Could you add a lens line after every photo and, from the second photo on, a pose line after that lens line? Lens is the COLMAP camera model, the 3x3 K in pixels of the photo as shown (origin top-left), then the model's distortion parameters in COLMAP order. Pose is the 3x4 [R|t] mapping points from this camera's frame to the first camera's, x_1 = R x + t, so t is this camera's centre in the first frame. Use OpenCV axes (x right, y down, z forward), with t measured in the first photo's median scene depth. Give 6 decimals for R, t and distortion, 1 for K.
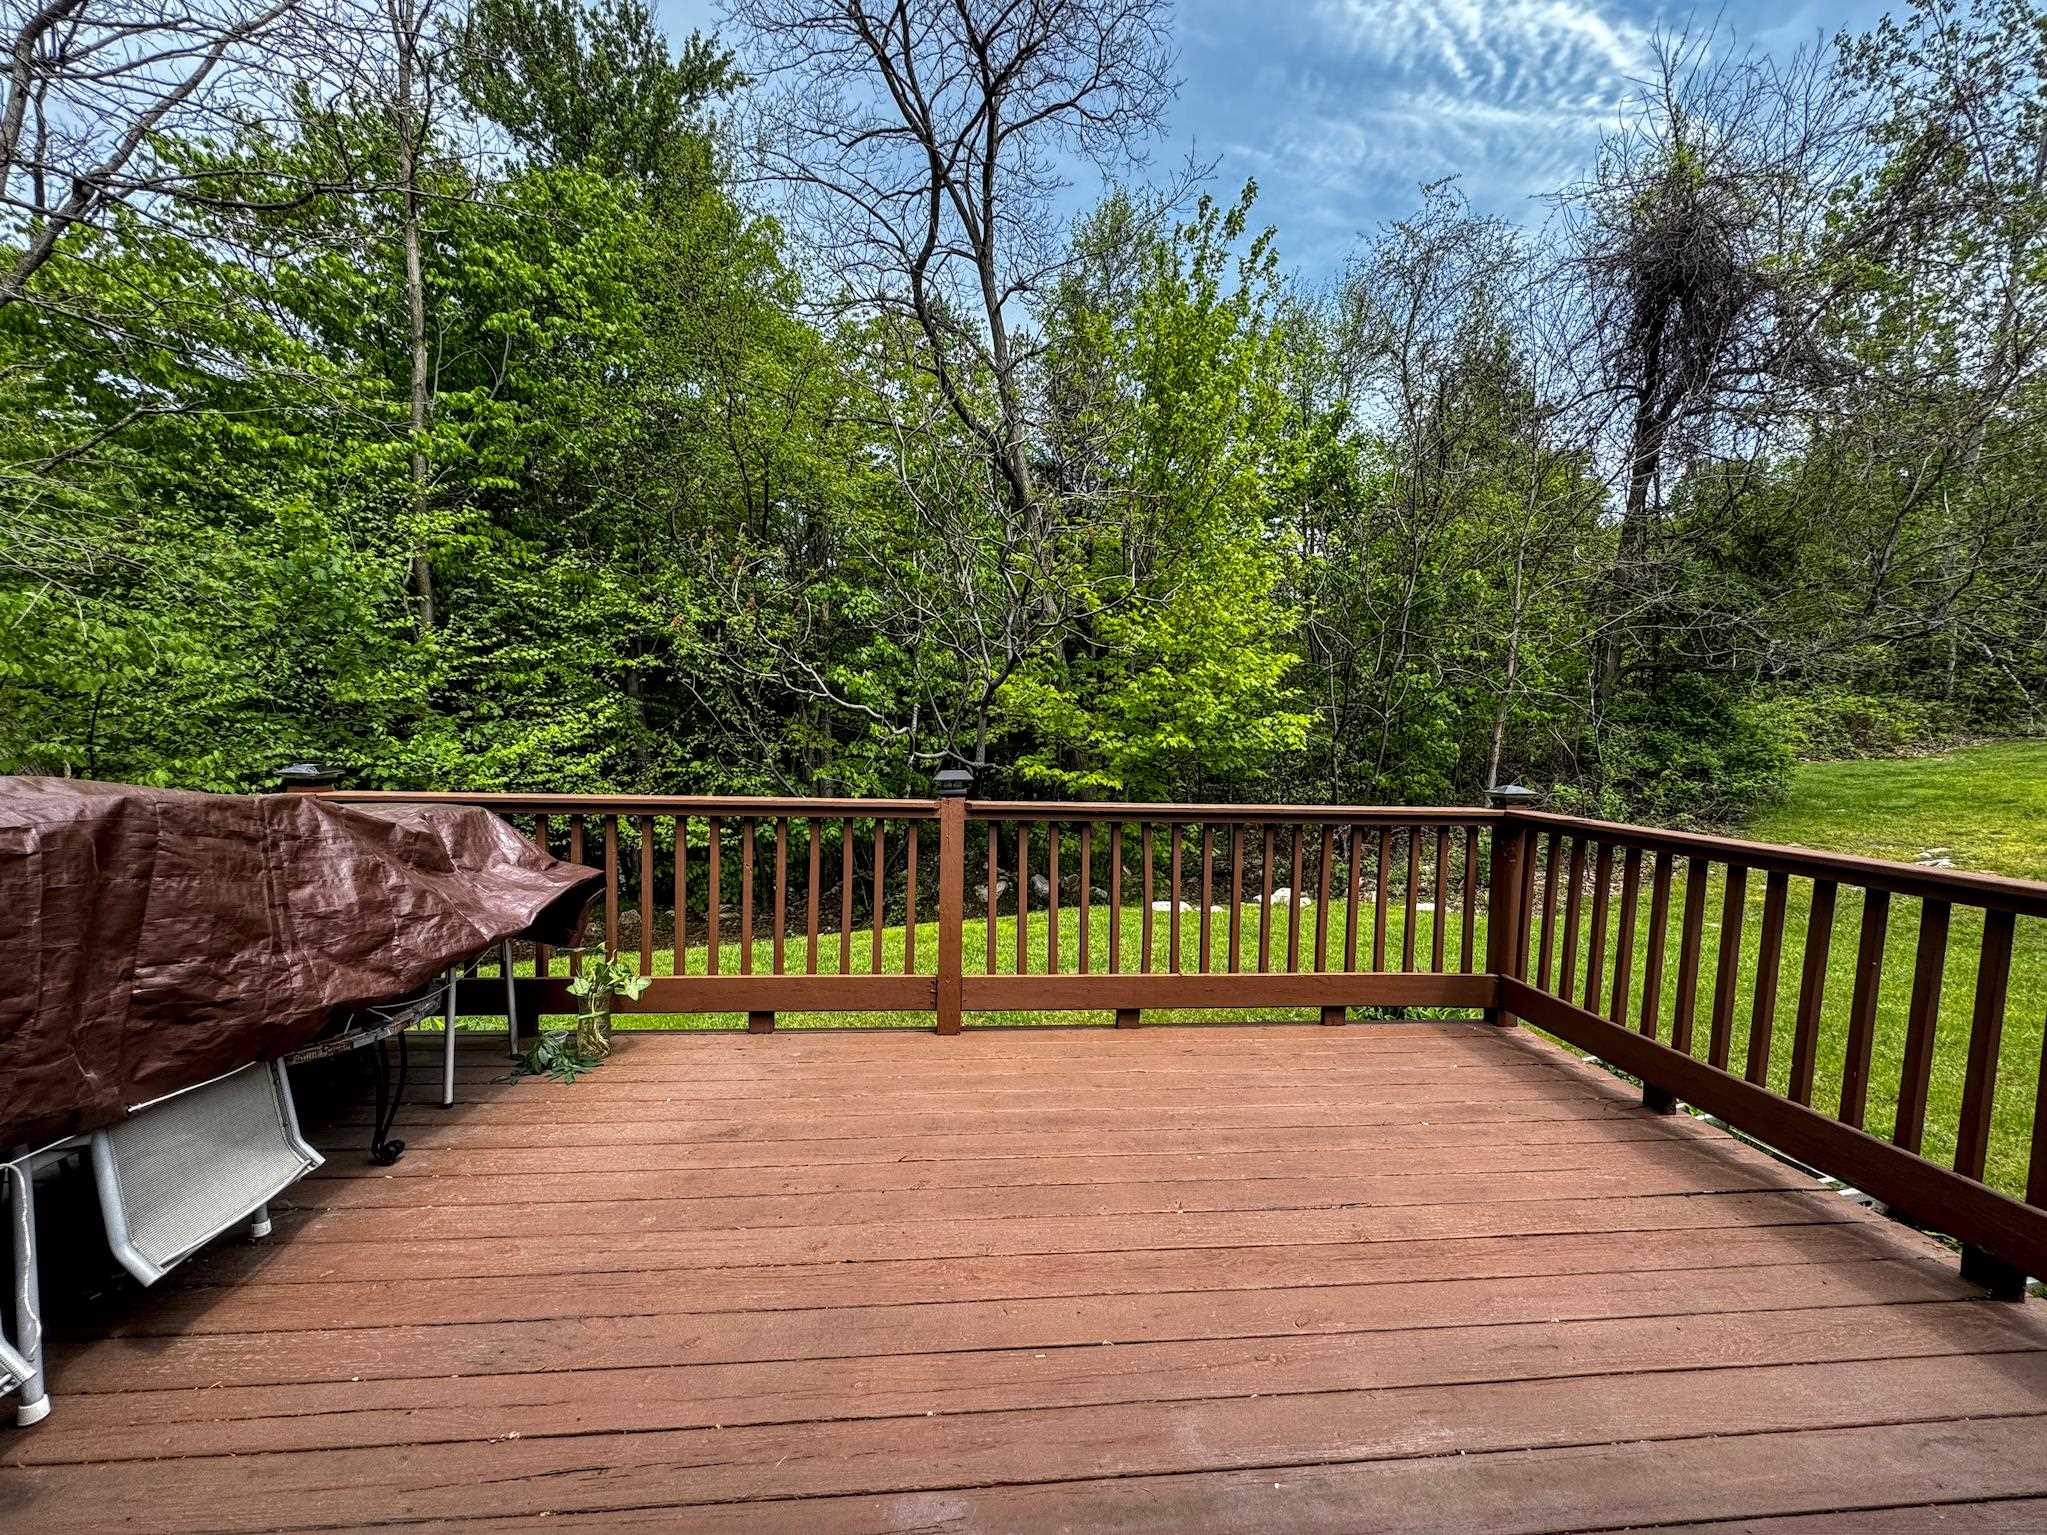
lens RADIAL K [[835.5, 0, 1018.2], [0, 835.5, 767.0], [0, 0, 1]] dist [0.002411, -0.000643]
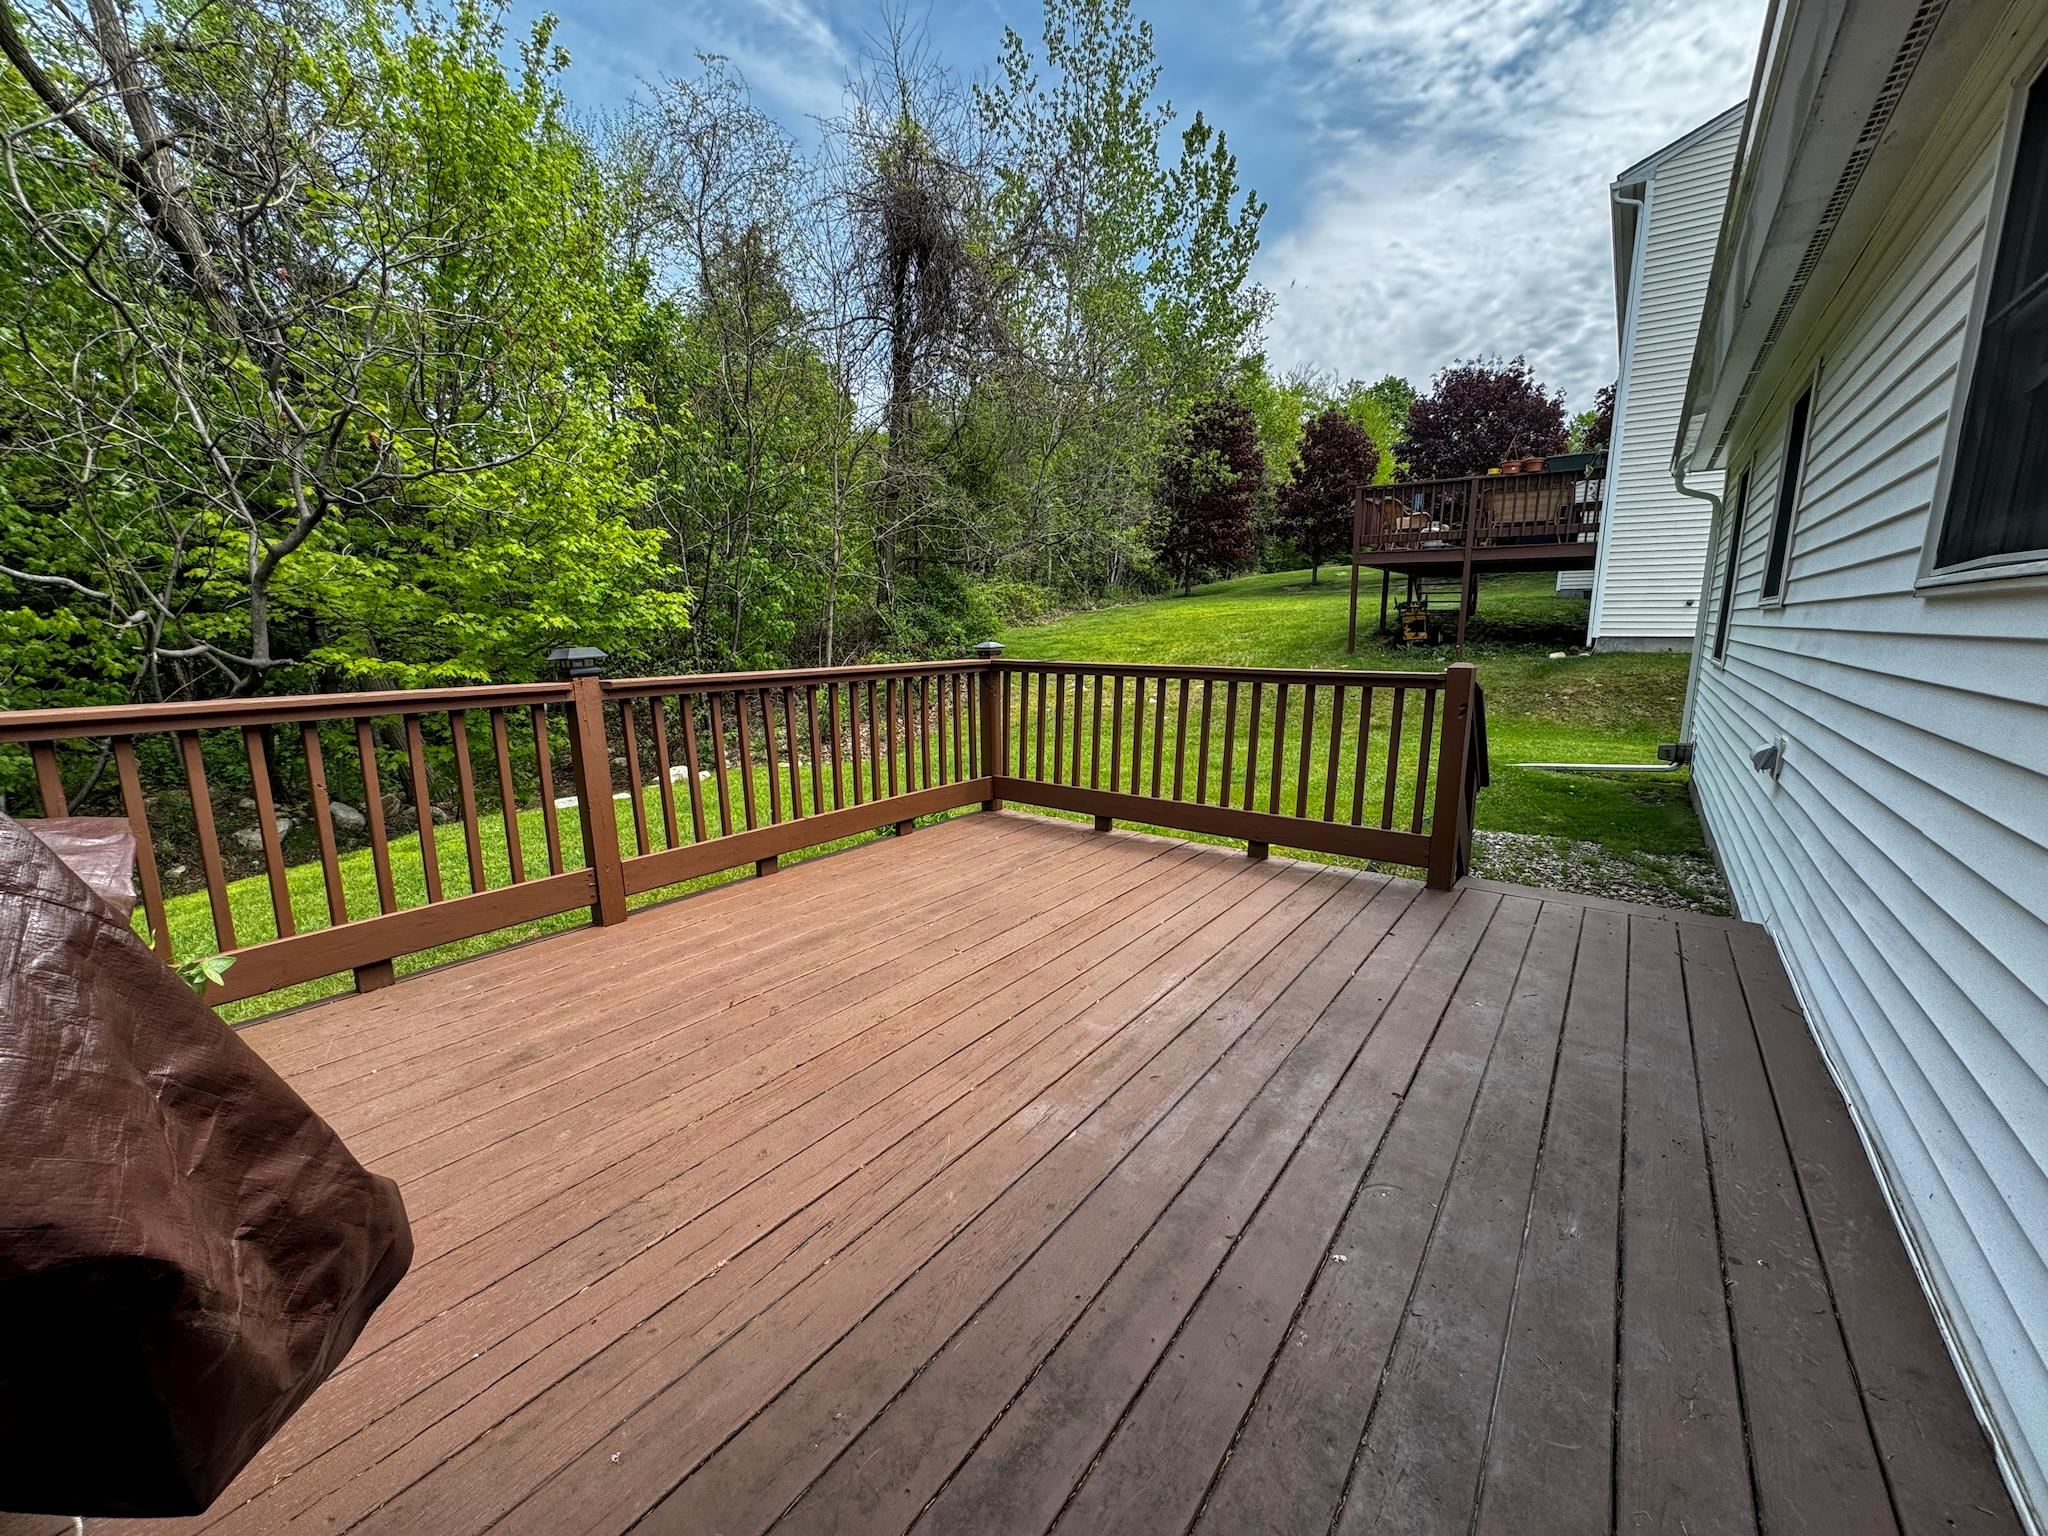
lens RADIAL K [[835.9, 0, 1018.7], [0, 835.9, 767.5], [0, 0, 1]] dist [0.002411, -0.000643]
pose [[0.661936, -0.149435, 0.734513, -0.256553], [0.047307, 0.986301, 0.158028, 0.006866], [-0.748066, -0.069857, 0.659938, 0.015152]]
